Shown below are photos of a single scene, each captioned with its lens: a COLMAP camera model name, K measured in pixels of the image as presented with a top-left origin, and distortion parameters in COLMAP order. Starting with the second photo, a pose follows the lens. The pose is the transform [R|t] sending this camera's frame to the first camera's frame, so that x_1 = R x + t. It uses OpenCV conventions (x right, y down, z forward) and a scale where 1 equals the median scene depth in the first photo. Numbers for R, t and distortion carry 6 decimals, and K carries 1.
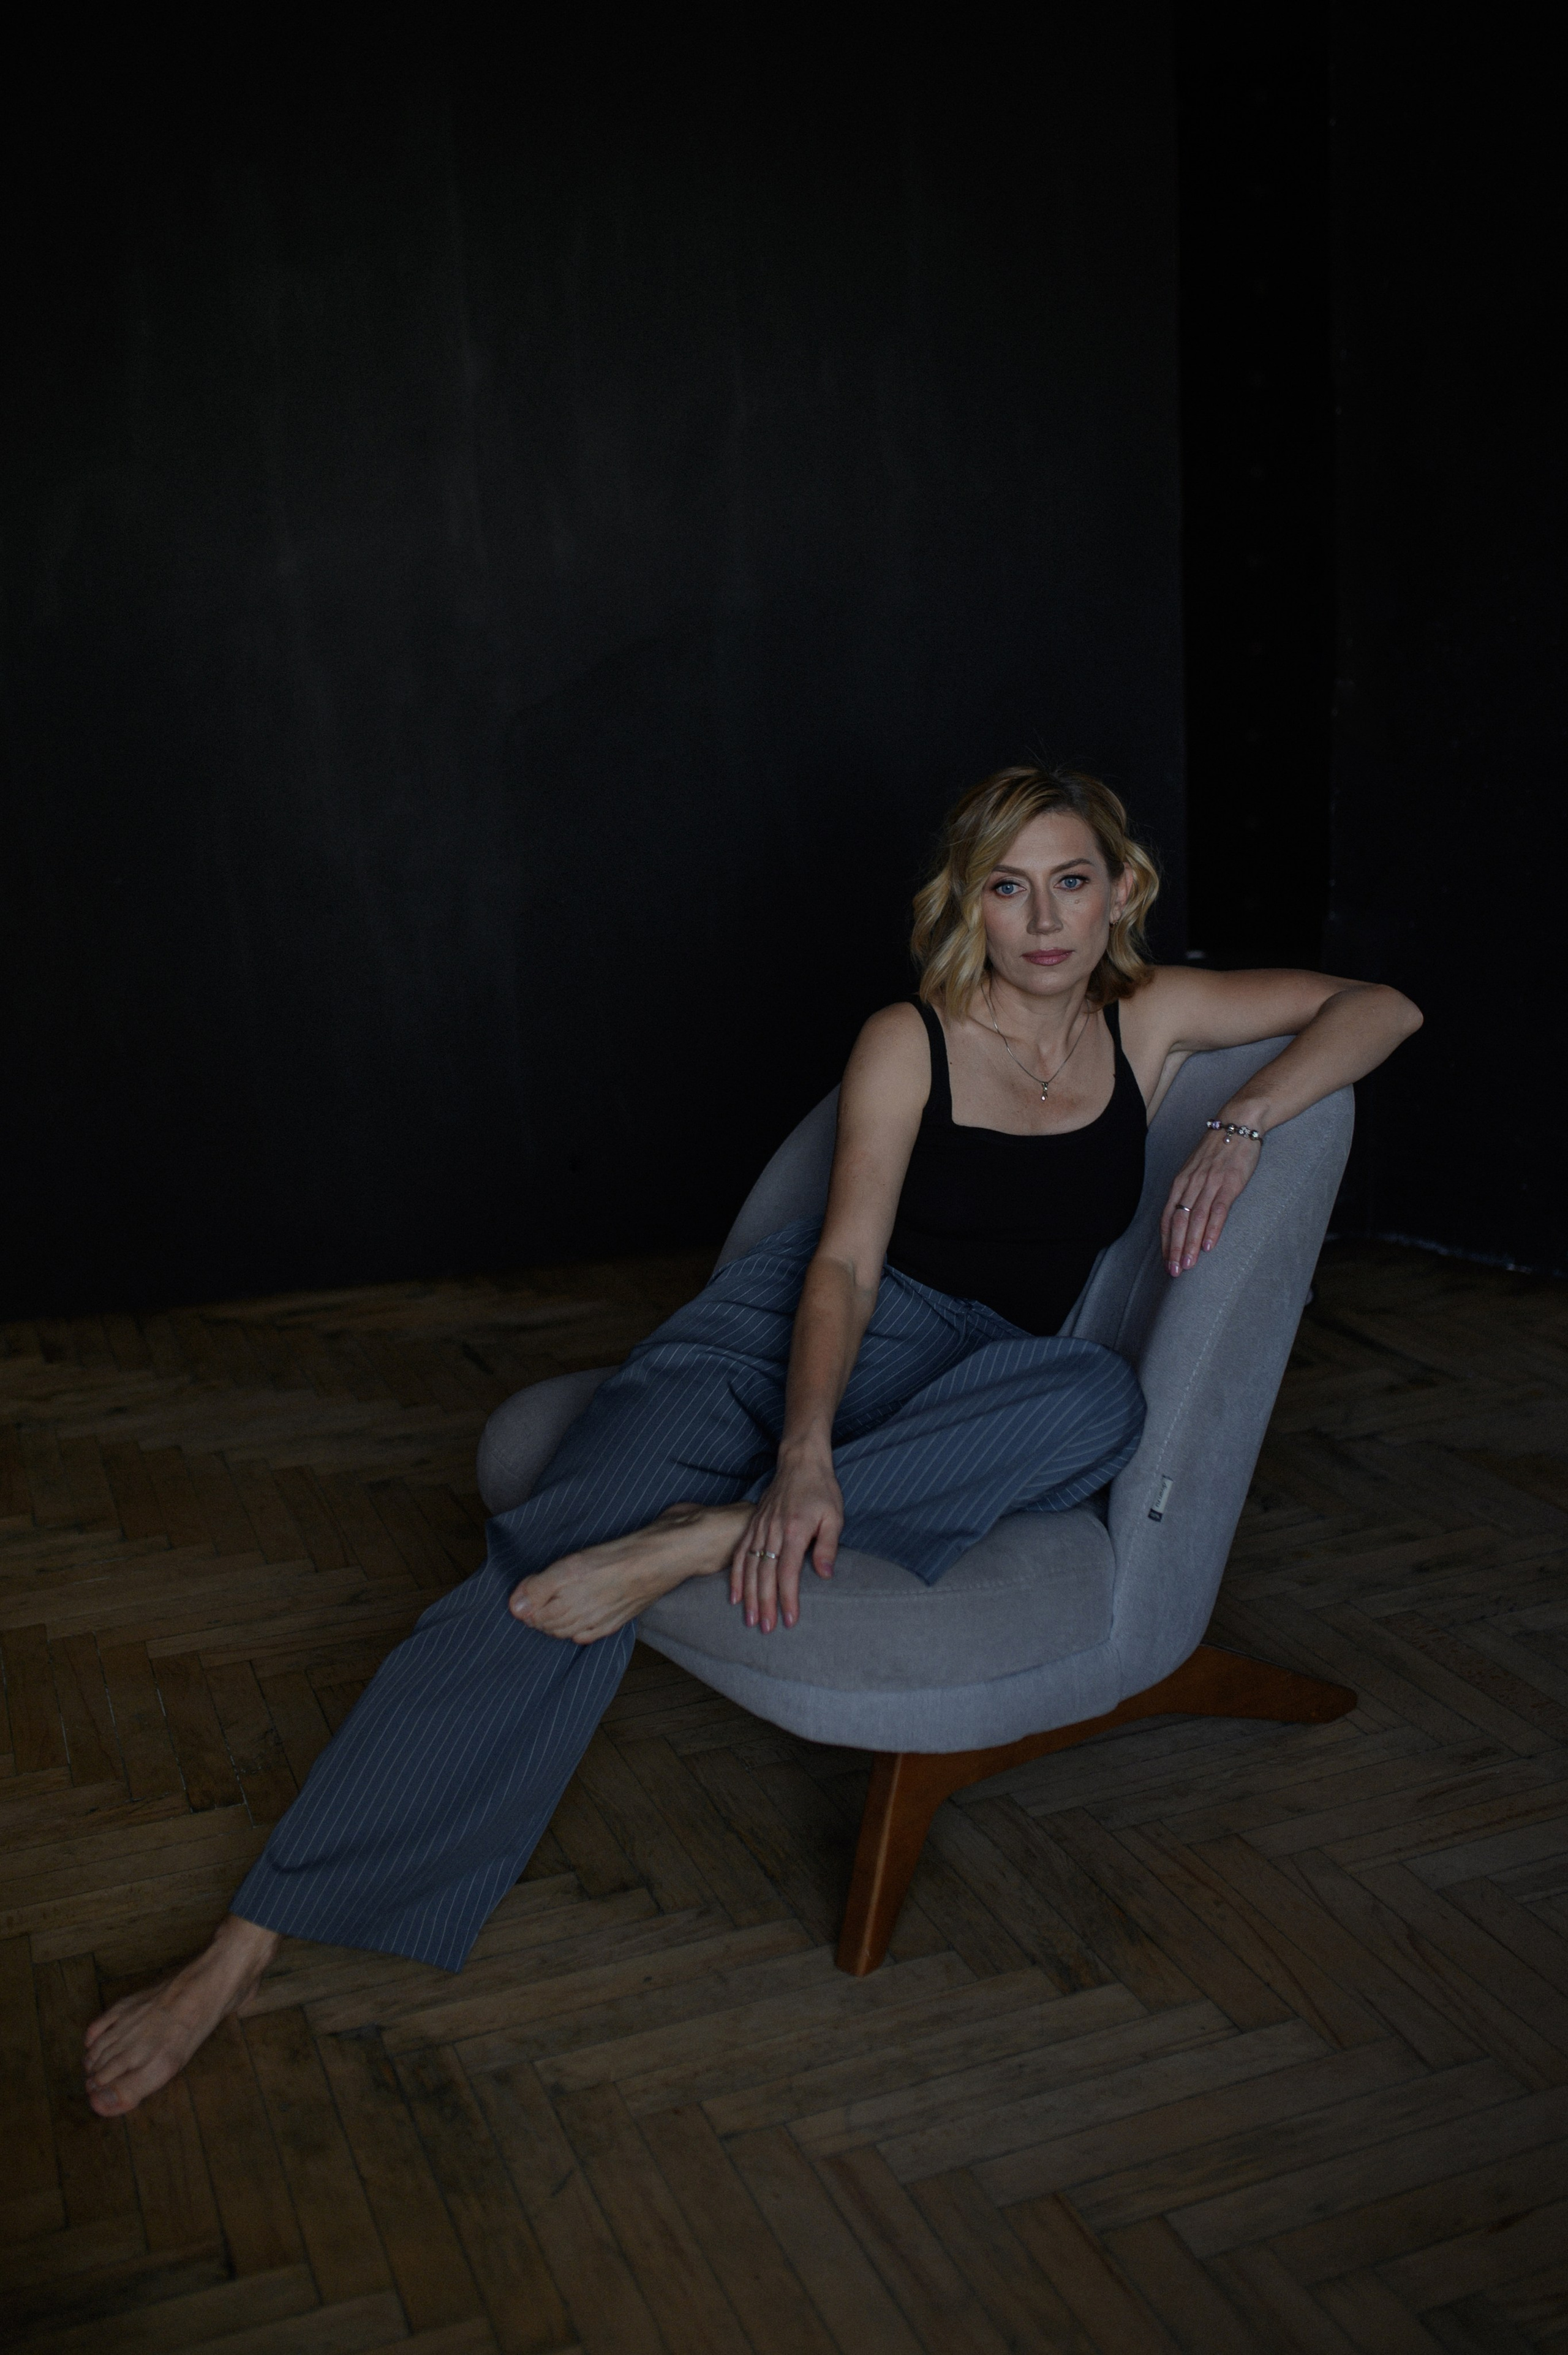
lens RADIAL K [[2336.7, 0, 827.2], [0, 2336.7, 1230.4], [0, 0, 1]] dist [-0.002648, 0.000000]
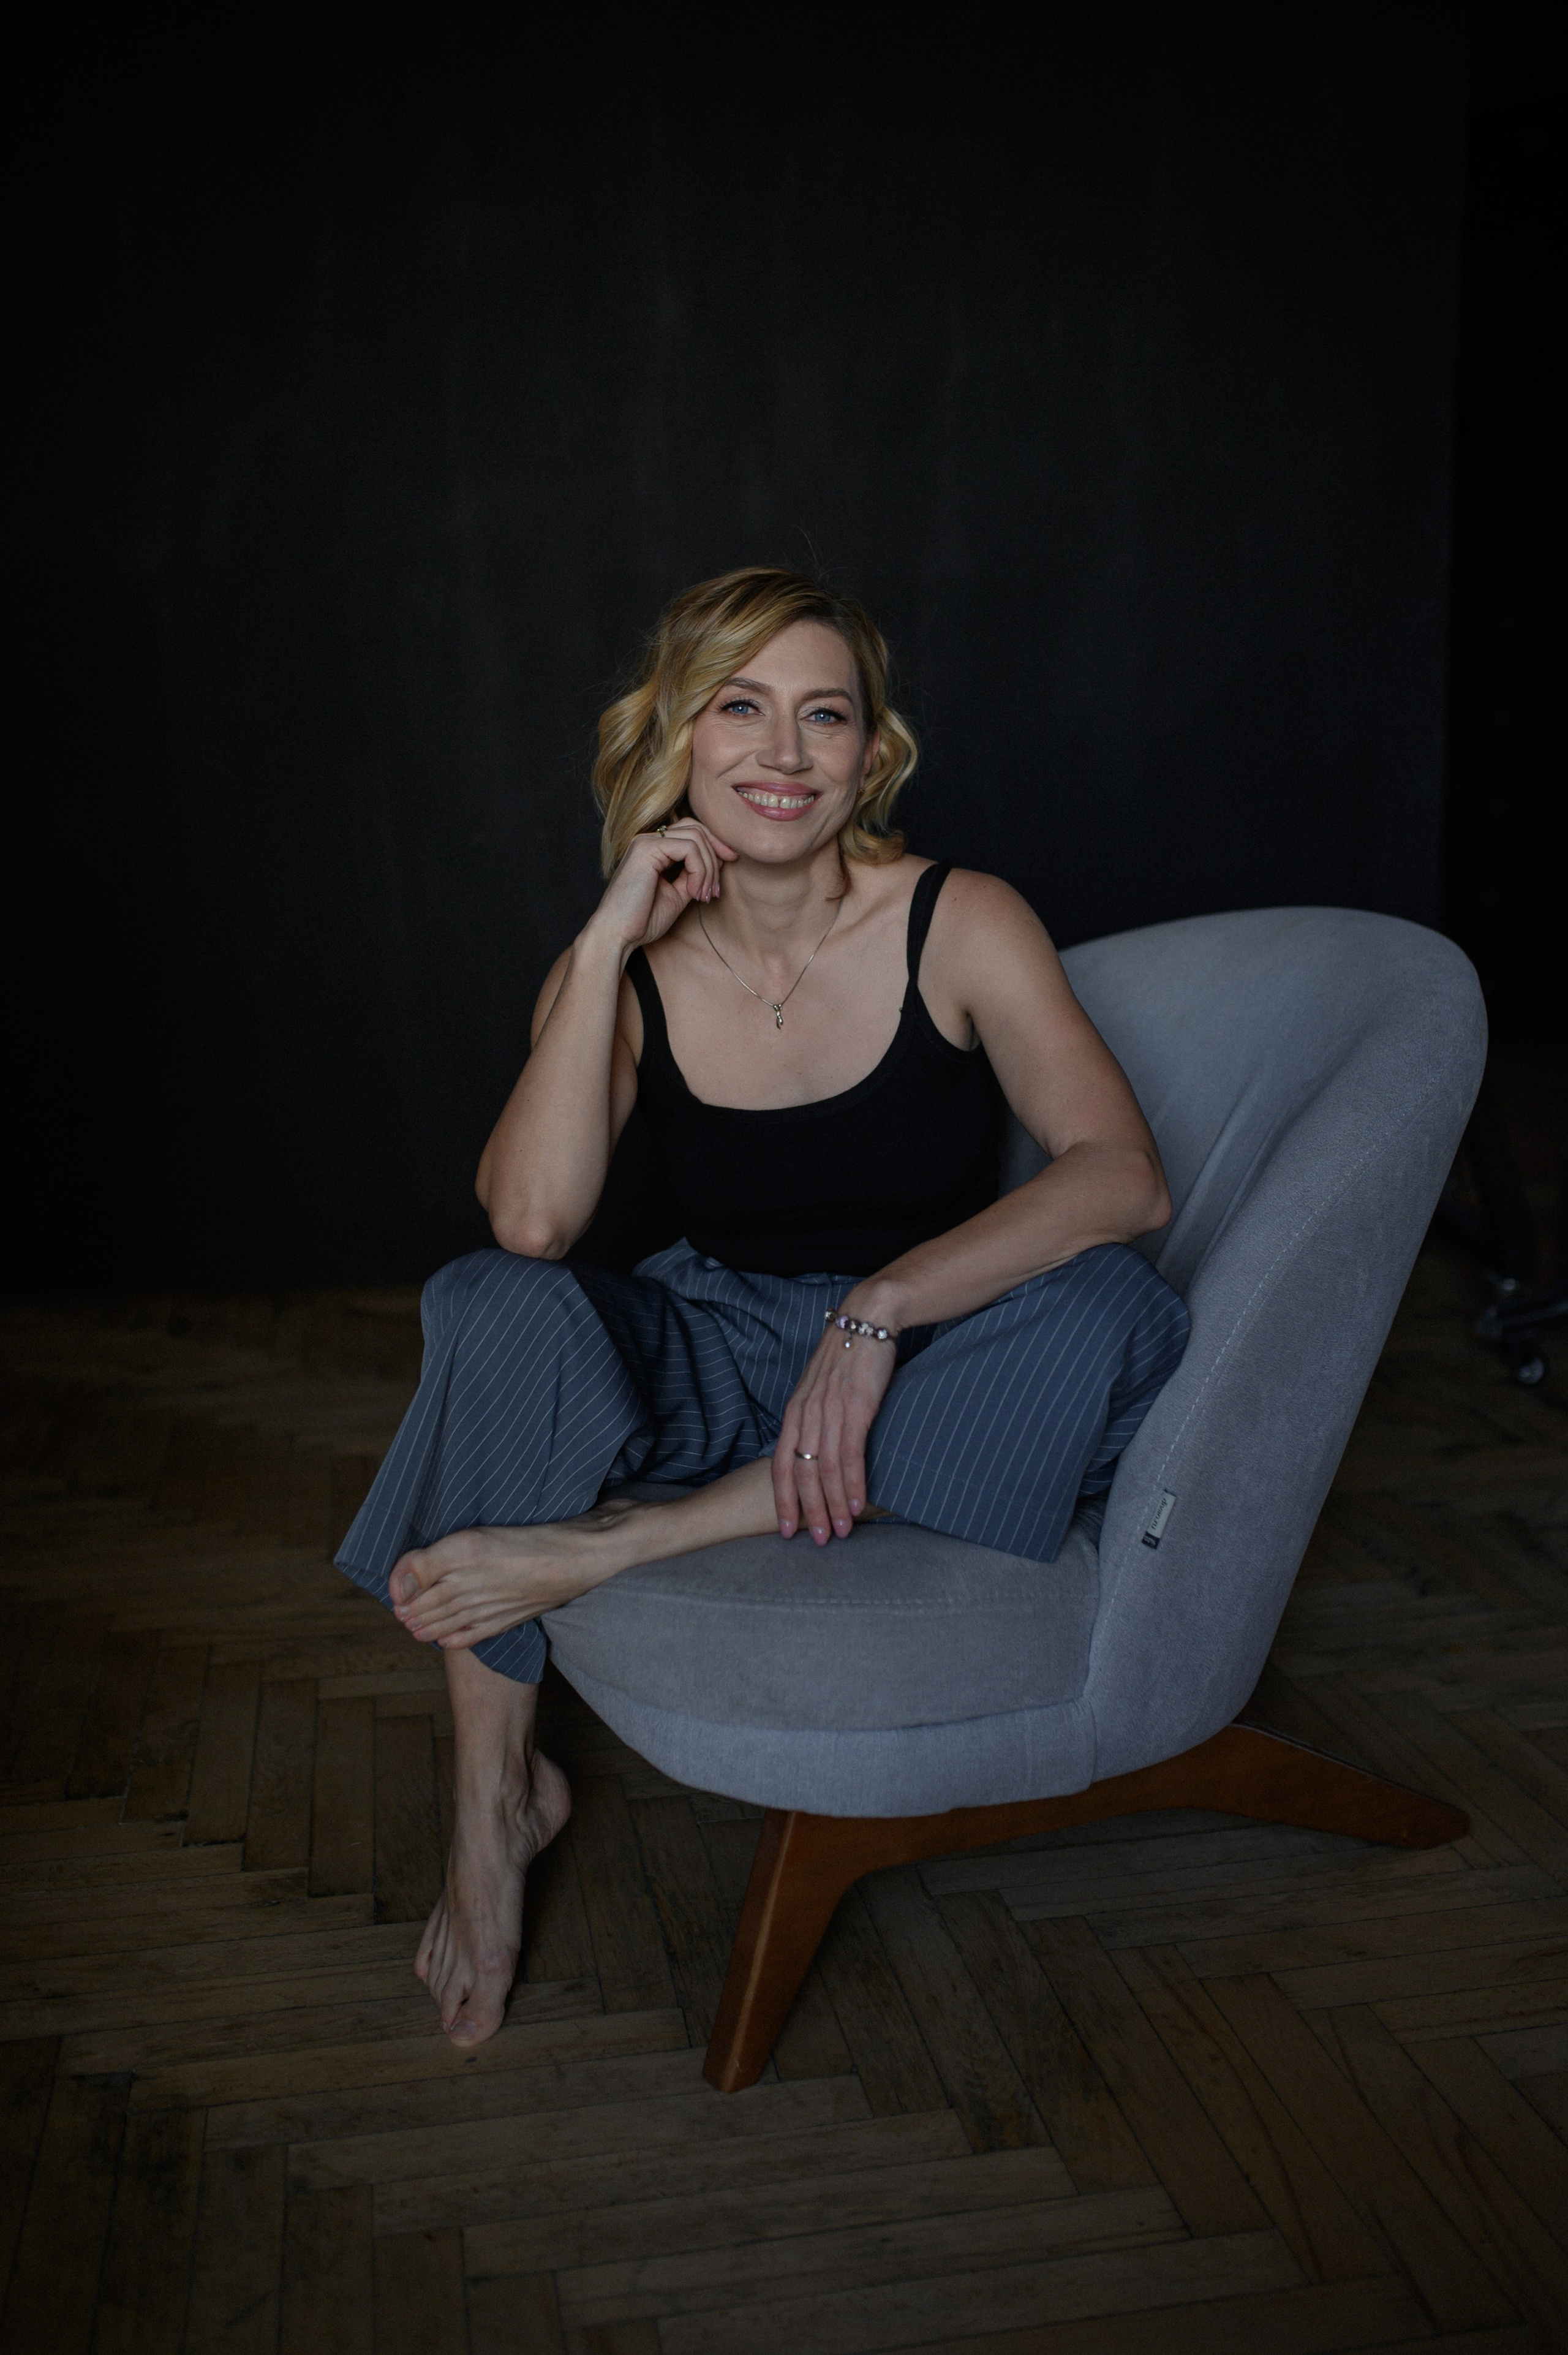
lens RADIAL K [[2336.7, 0, 717.1], [0, 2336.7, 1208.9], [0, 0, 1]] dist [-0.002648, 0.000000]
pose [[0.981980, 0.068196, -0.176250, 0.127665], [-0.075616, 0.996497, -0.035722, 0.050889], [0.173196, 0.048405, 0.983697, 0.209937]]
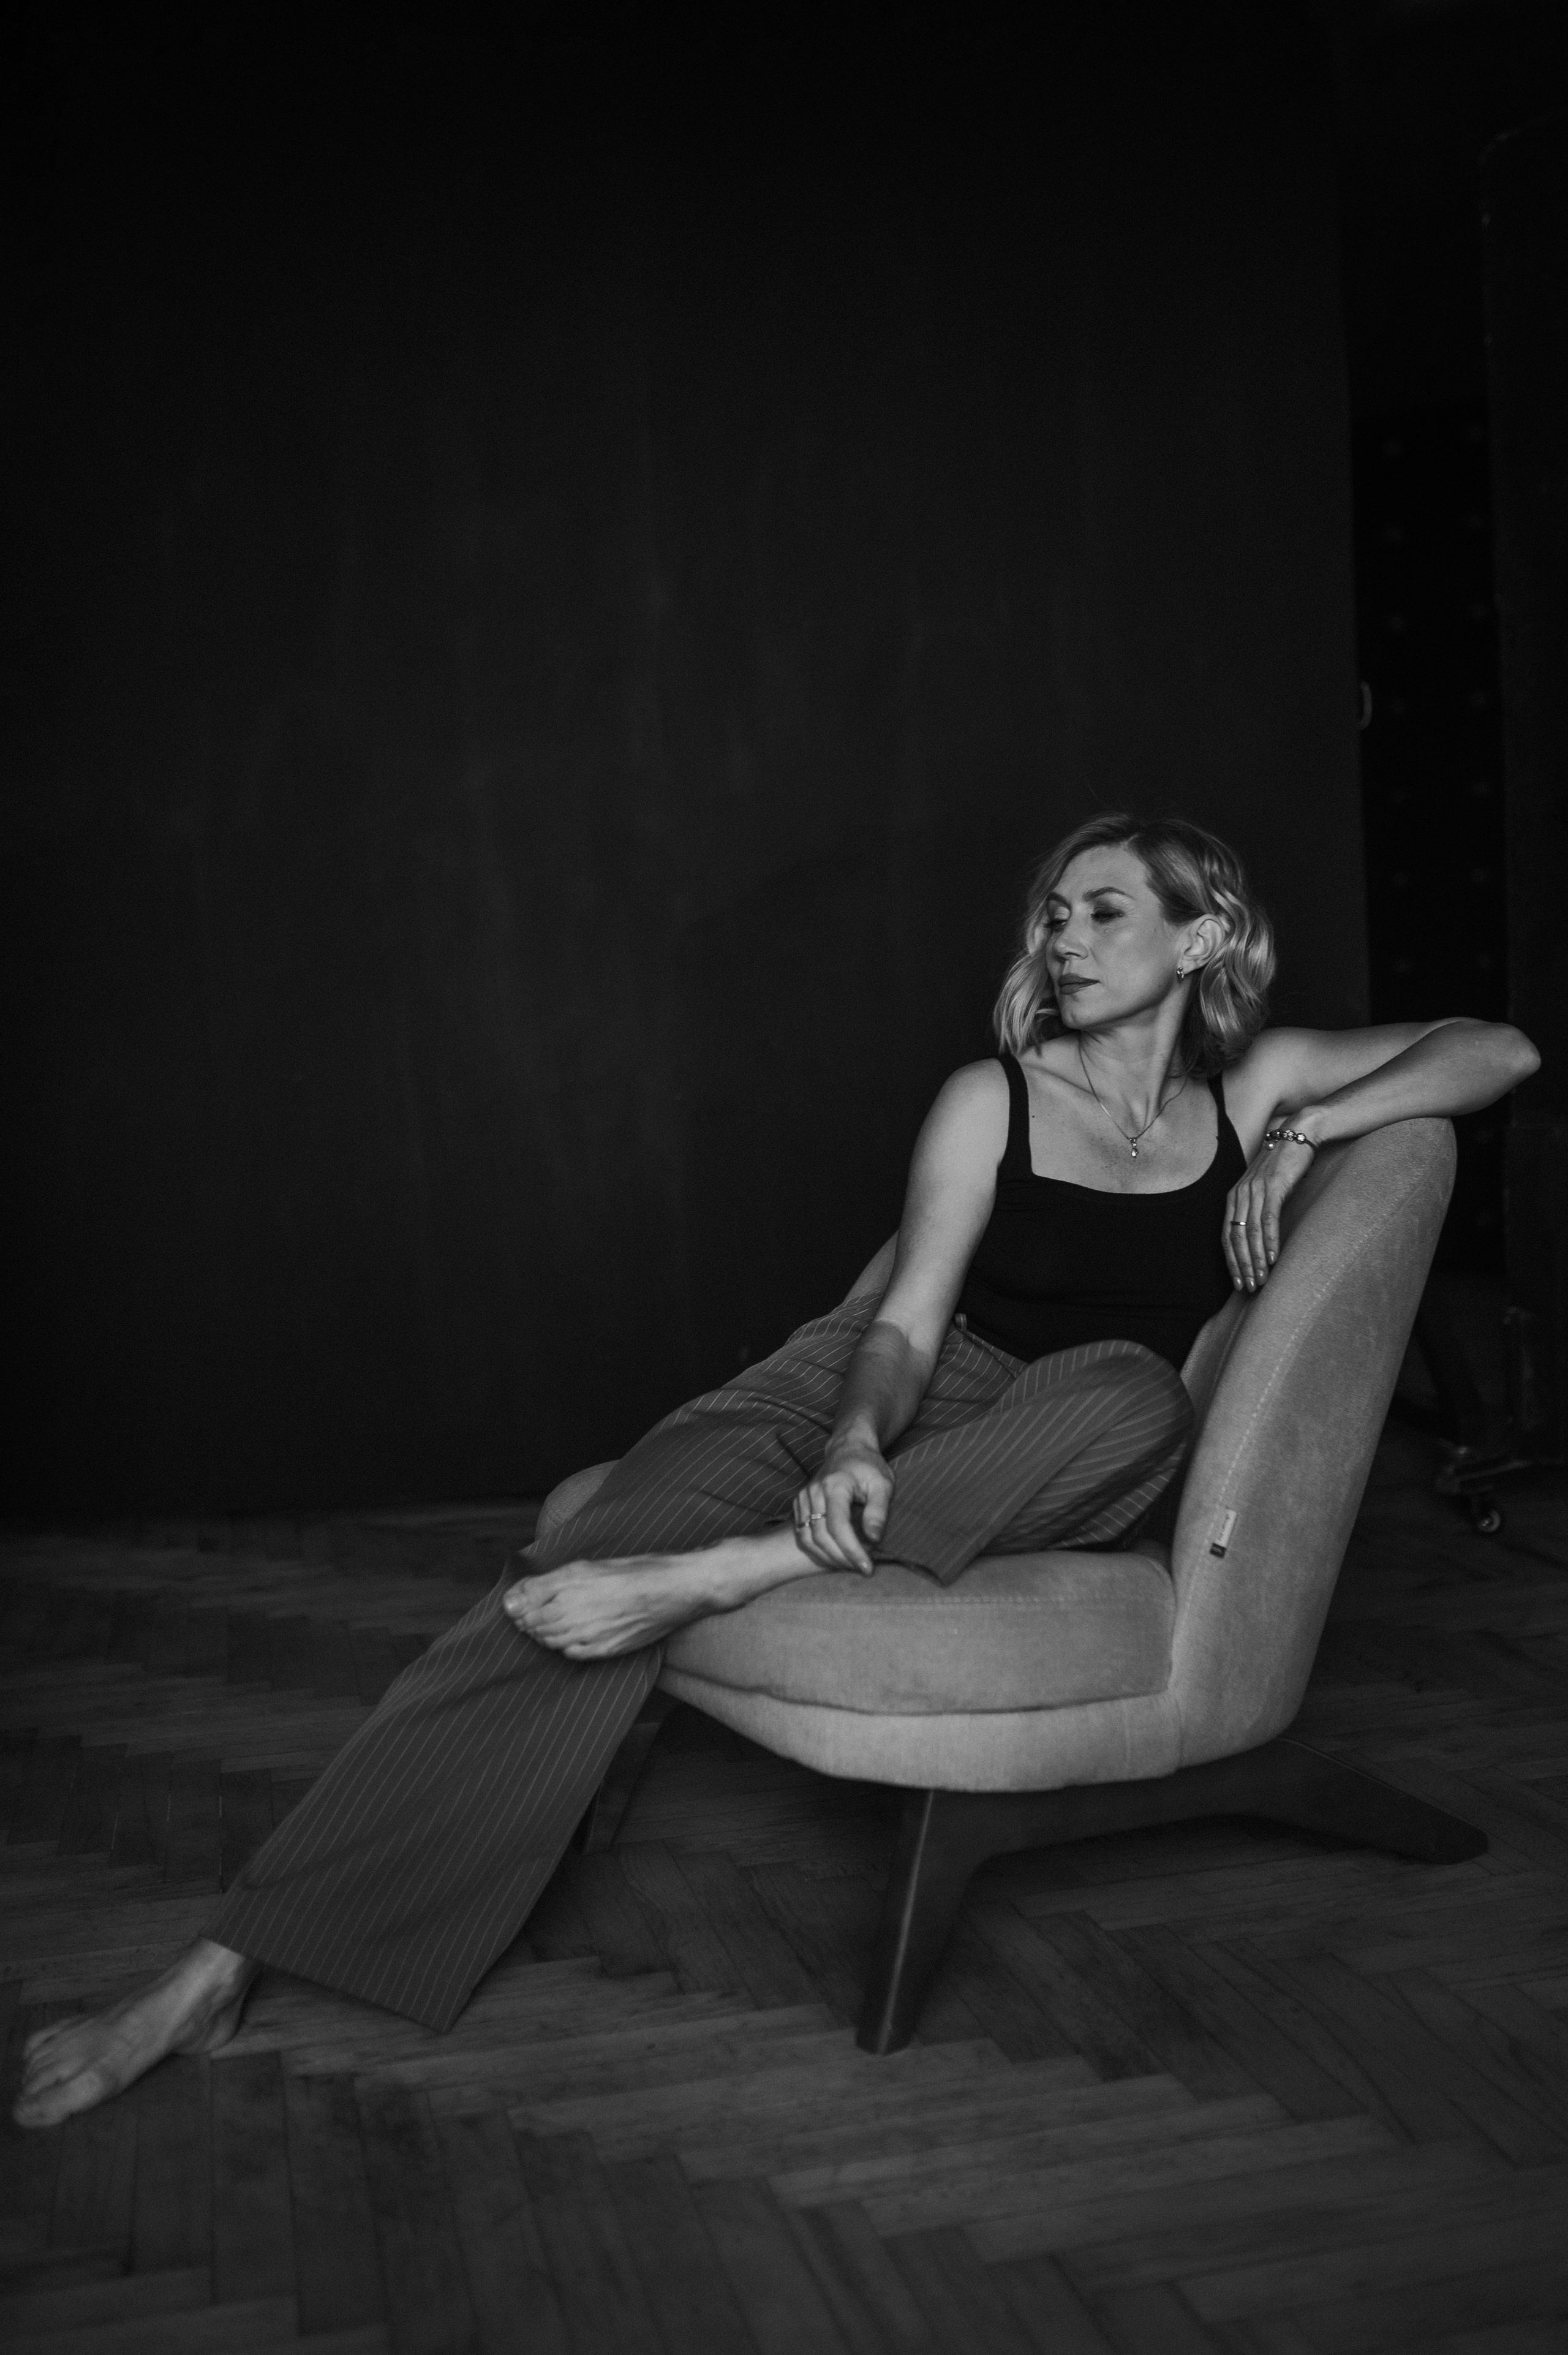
lens RADIAL K [[2336.7, 0, 793.9], [0, 2336.7, 1192.3], [0, 0, 1]] dist [-0.002648, 0.000000]
pose [[0.992769, 0.015594, -0.119021, 0.081691], [-0.035010, 0.986032, -0.162835, 0.137915], [0.114819, 0.165825, 0.979448, 0.059108]]
